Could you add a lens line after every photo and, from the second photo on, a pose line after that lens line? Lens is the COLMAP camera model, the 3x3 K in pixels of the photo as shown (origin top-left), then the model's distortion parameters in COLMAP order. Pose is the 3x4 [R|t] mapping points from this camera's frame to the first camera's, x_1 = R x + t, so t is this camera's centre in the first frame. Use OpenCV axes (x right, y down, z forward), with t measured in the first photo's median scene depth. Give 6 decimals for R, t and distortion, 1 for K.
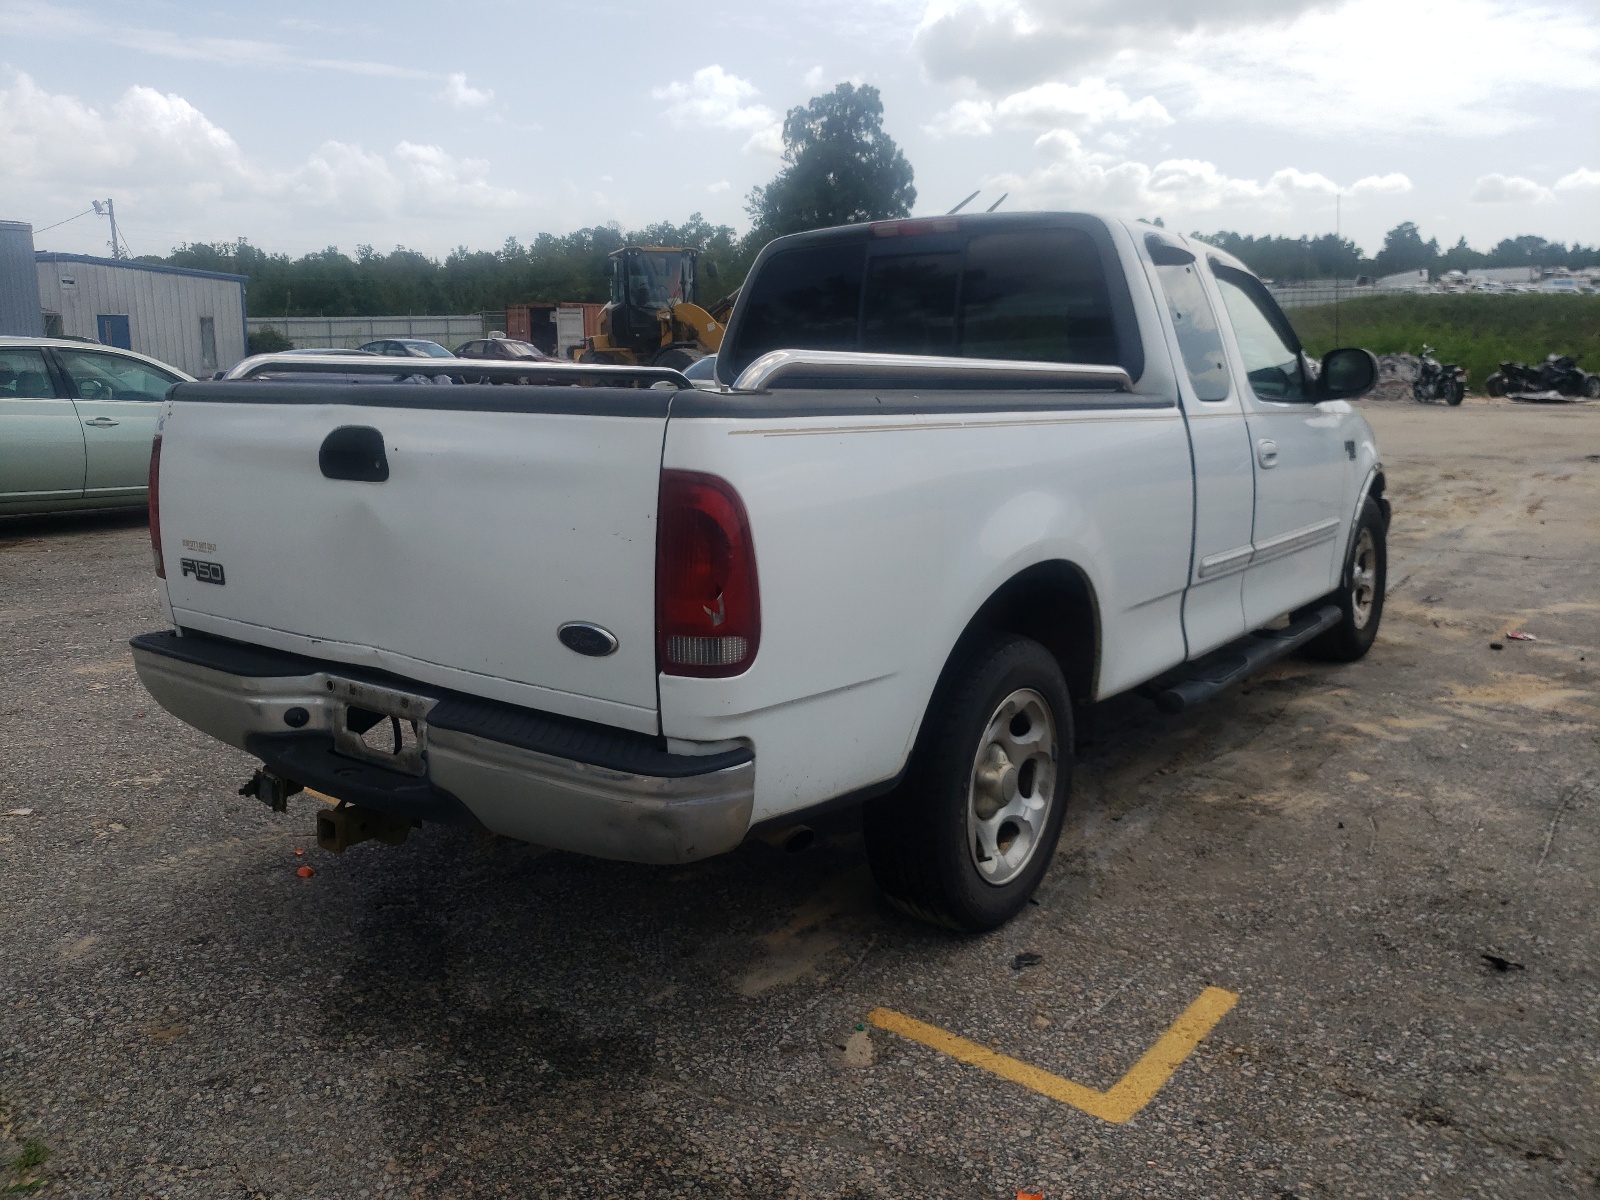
lens RADIAL K [[1251.3, 0, 800.3], [0, 1251.3, 556.4], [0, 0, 1]] dist [0.007570, 0.011332]
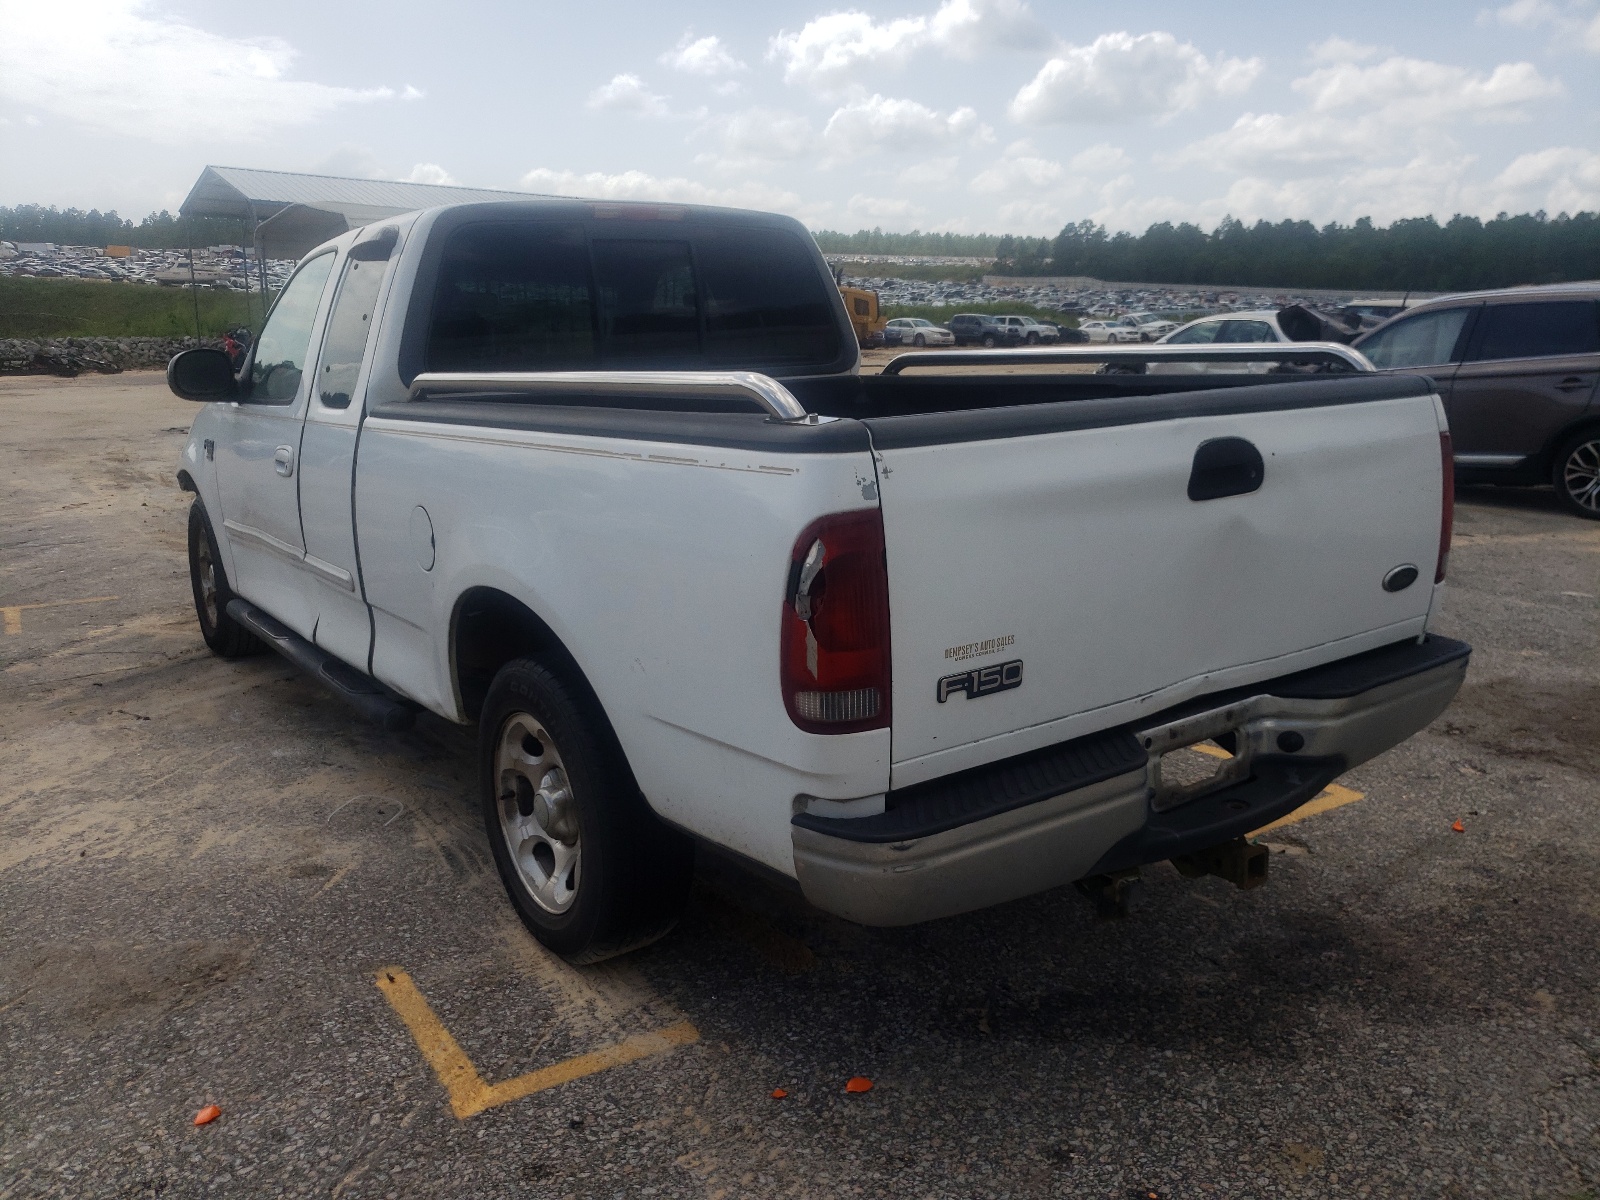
lens RADIAL K [[1251.3, 0, 800.3], [0, 1251.3, 556.4], [0, 0, 1]] dist [0.007570, 0.011332]
pose [[0.304694, -0.182455, 0.934811, -1.168271], [0.155171, 0.977877, 0.140284, -0.173926], [-0.939725, 0.102311, 0.326265, 0.871873]]
